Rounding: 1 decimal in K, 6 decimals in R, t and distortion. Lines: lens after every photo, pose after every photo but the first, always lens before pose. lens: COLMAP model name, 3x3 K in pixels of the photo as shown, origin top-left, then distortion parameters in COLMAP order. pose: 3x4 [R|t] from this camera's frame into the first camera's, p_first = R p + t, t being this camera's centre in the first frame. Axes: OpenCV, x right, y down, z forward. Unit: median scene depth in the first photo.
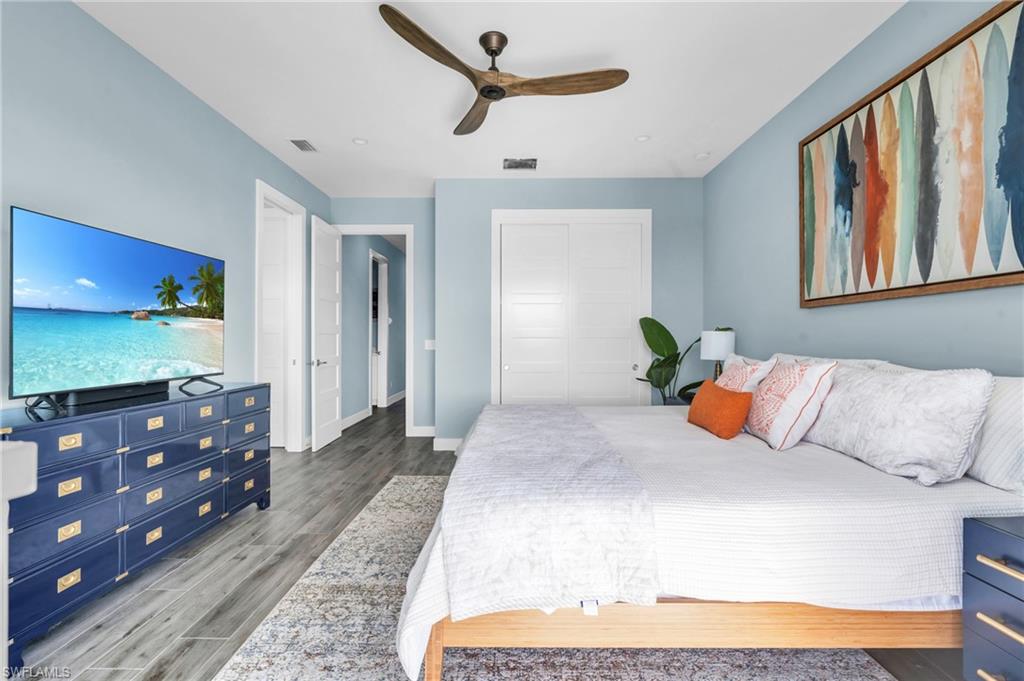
lens RADIAL K [[458.1, 0, 512.0], [0, 458.1, 340.5], [0, 0, 1]] dist [-0.001374, 0.000229]
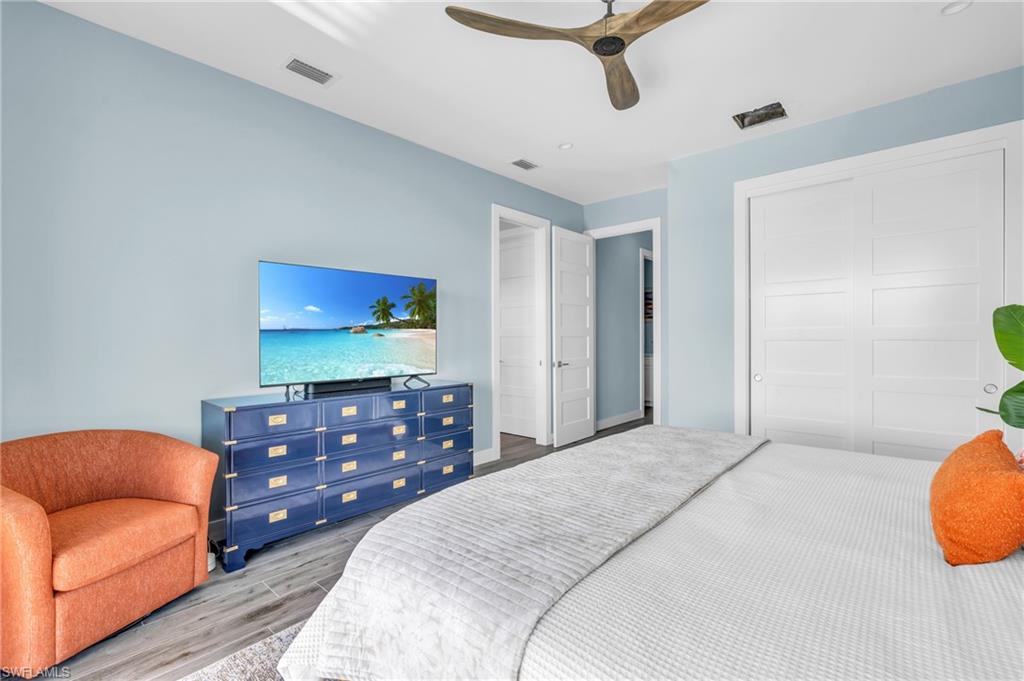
lens RADIAL K [[451.1, 0, 526.8], [0, 451.1, 341.3], [0, 0, 1]] dist [0.020080, 0.000042]
pose [[0.753540, 0.003659, -0.657391, 0.391790], [0.002729, 0.999958, 0.008694, -0.026702], [0.657396, -0.008345, 0.753499, 0.299804]]
